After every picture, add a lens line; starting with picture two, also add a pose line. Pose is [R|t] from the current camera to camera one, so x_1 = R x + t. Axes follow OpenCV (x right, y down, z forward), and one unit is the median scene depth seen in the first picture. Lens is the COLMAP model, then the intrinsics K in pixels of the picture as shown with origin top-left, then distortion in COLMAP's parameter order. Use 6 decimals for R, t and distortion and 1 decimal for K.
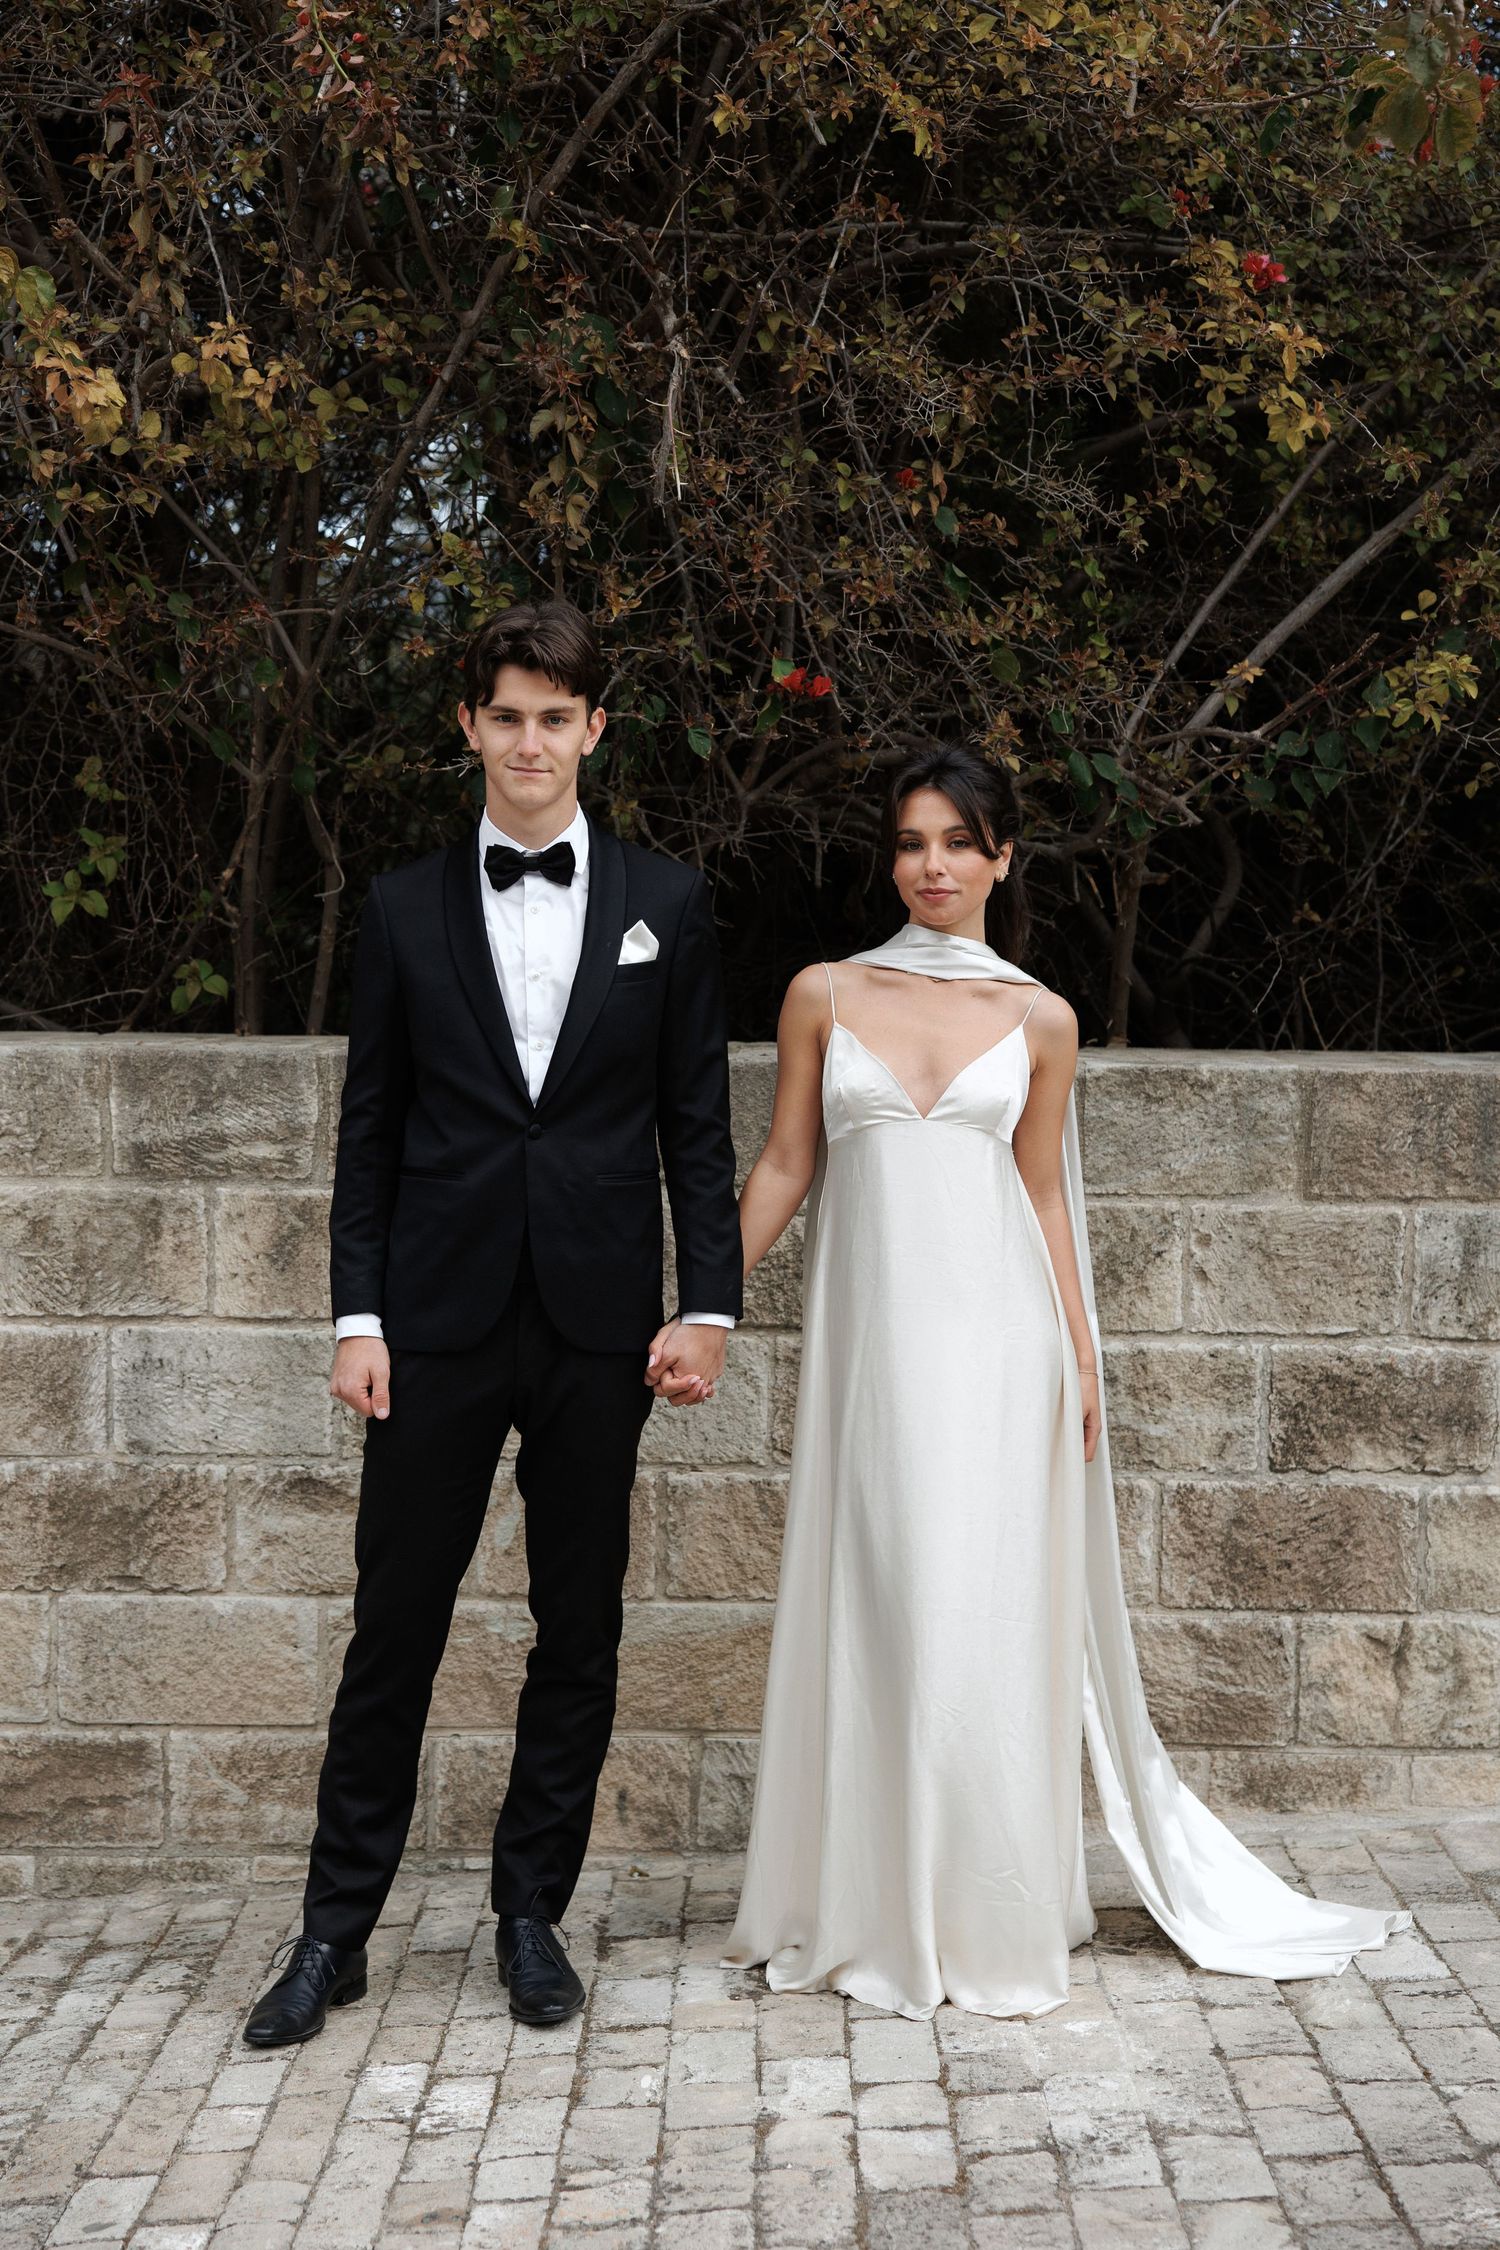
lens RADIAL K [[3104.9, 0, 750.0], [0, 3104.9, 1125.0], [0, 0, 1]] dist [0.031291, 0.563254]
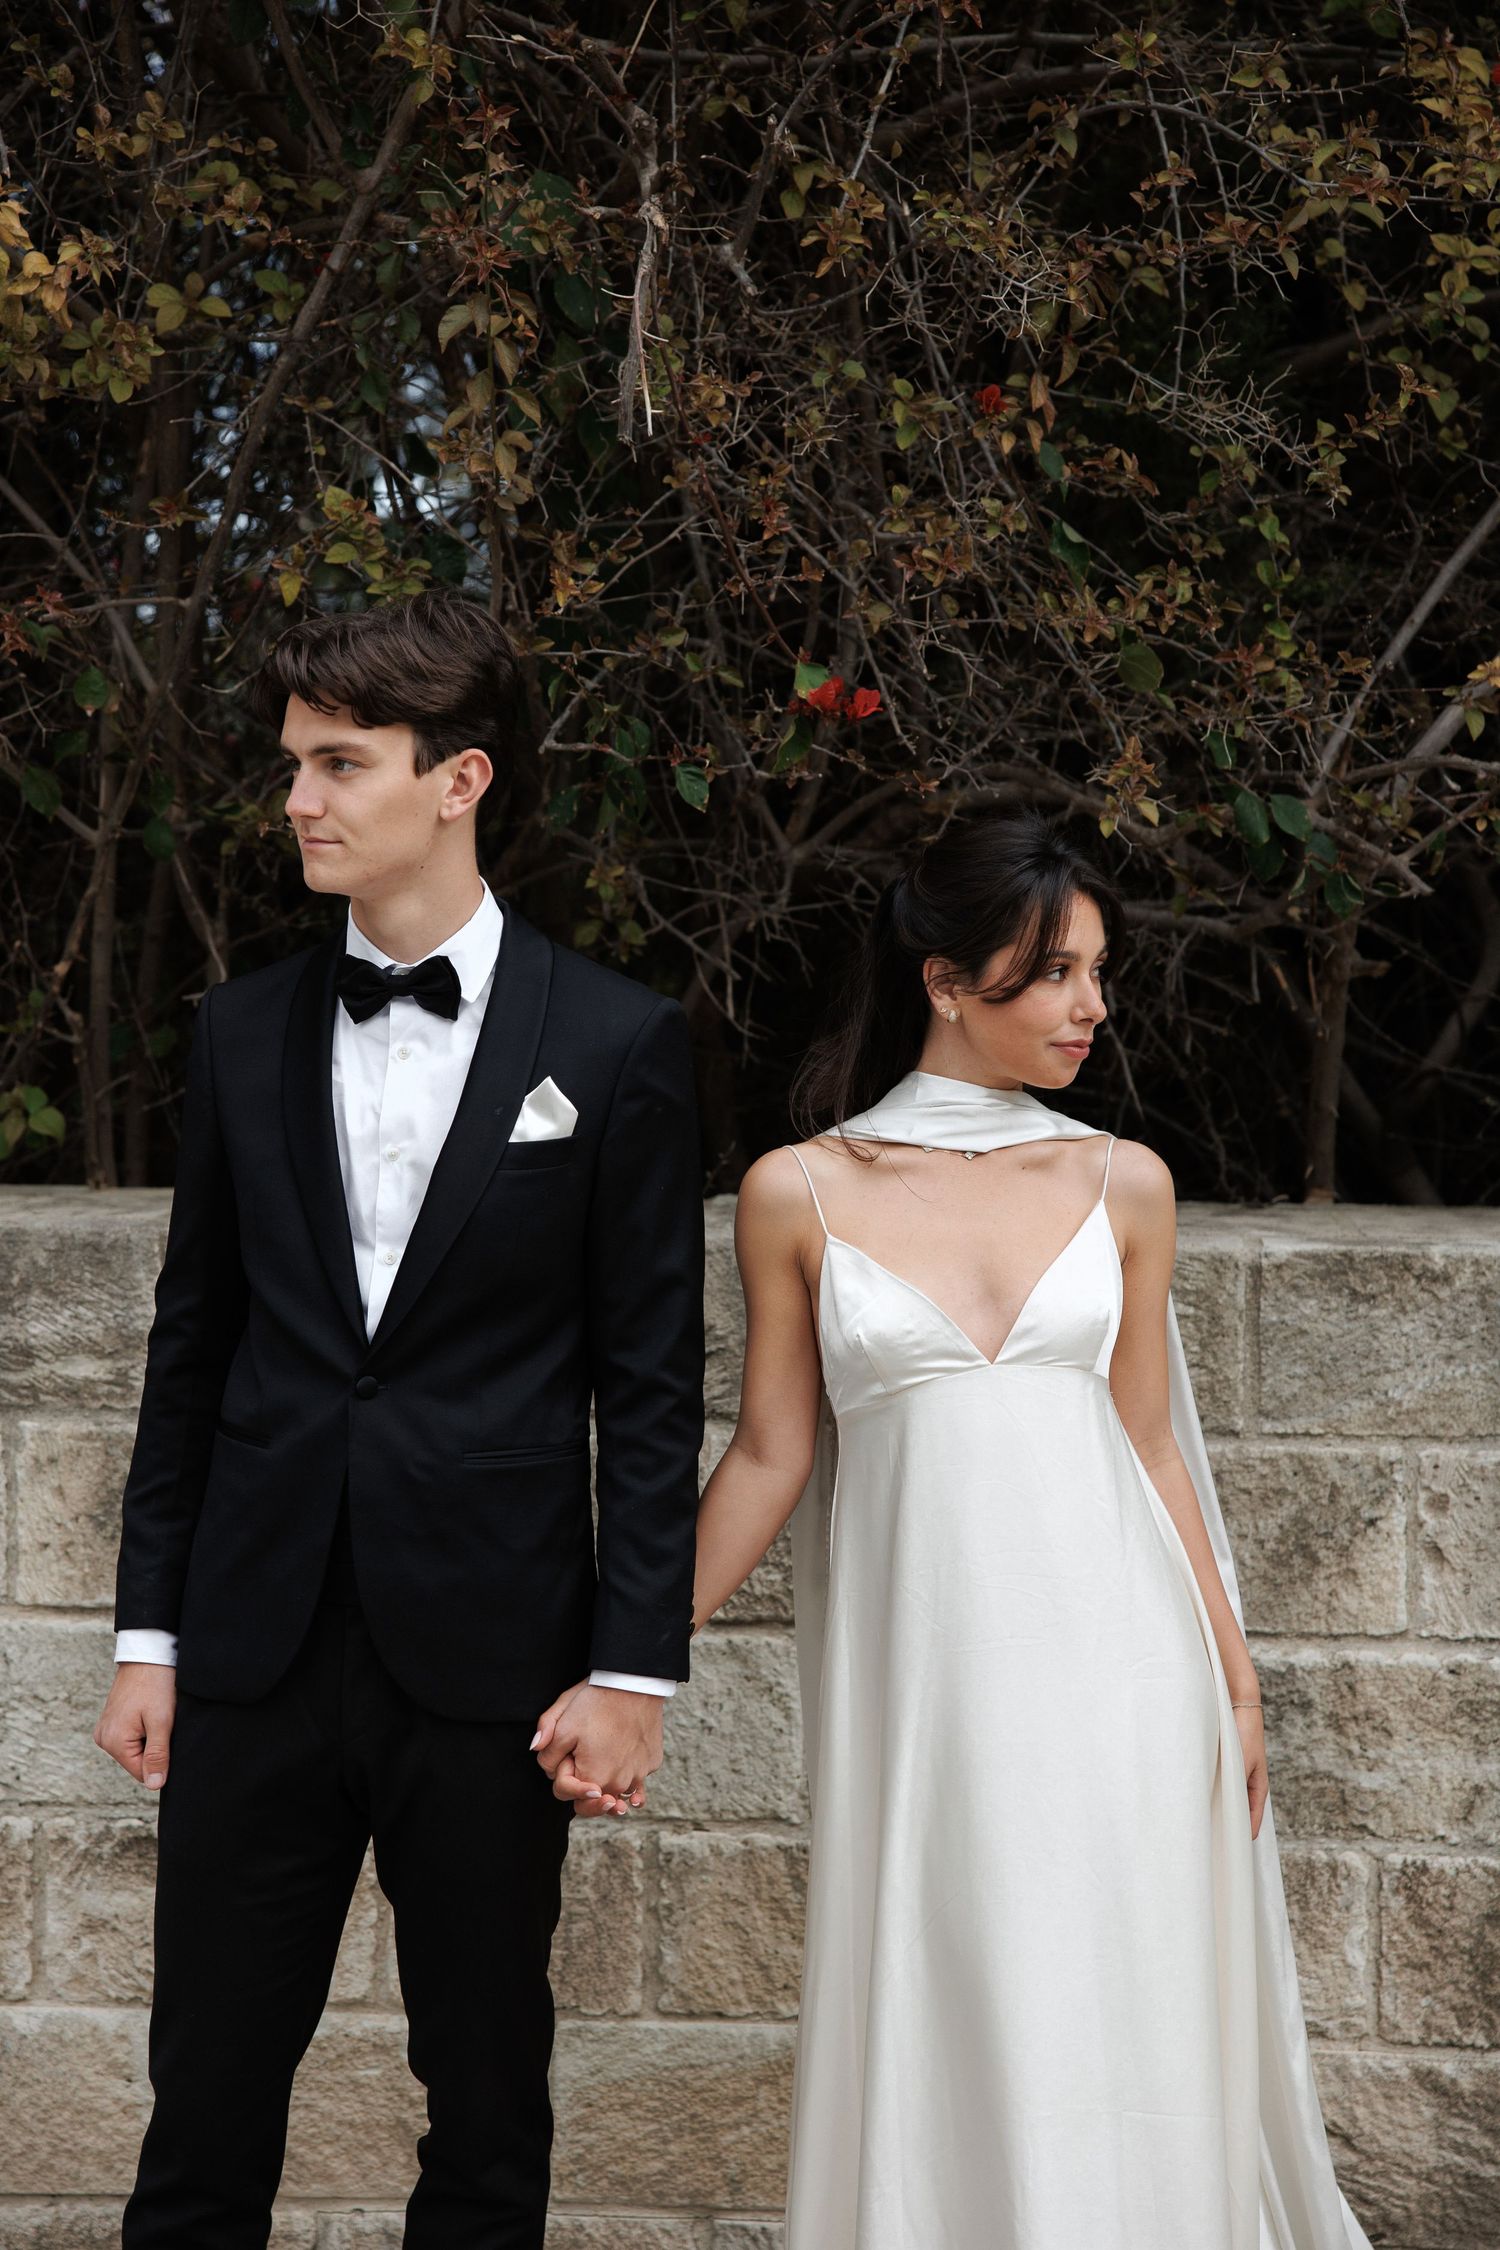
lens RADIAL K [[3474.2, 0, 750.0], [0, 3474.2, 1125.0], [0, 0, 1]] dist [0.122450, 0.143352]
pose [[0.998040, -0.002178, -0.062535, 0.043031], [0.001512, 0.999942, -0.010688, -0.038099], [0.062555, 0.010573, 0.997986, 0.220261]]
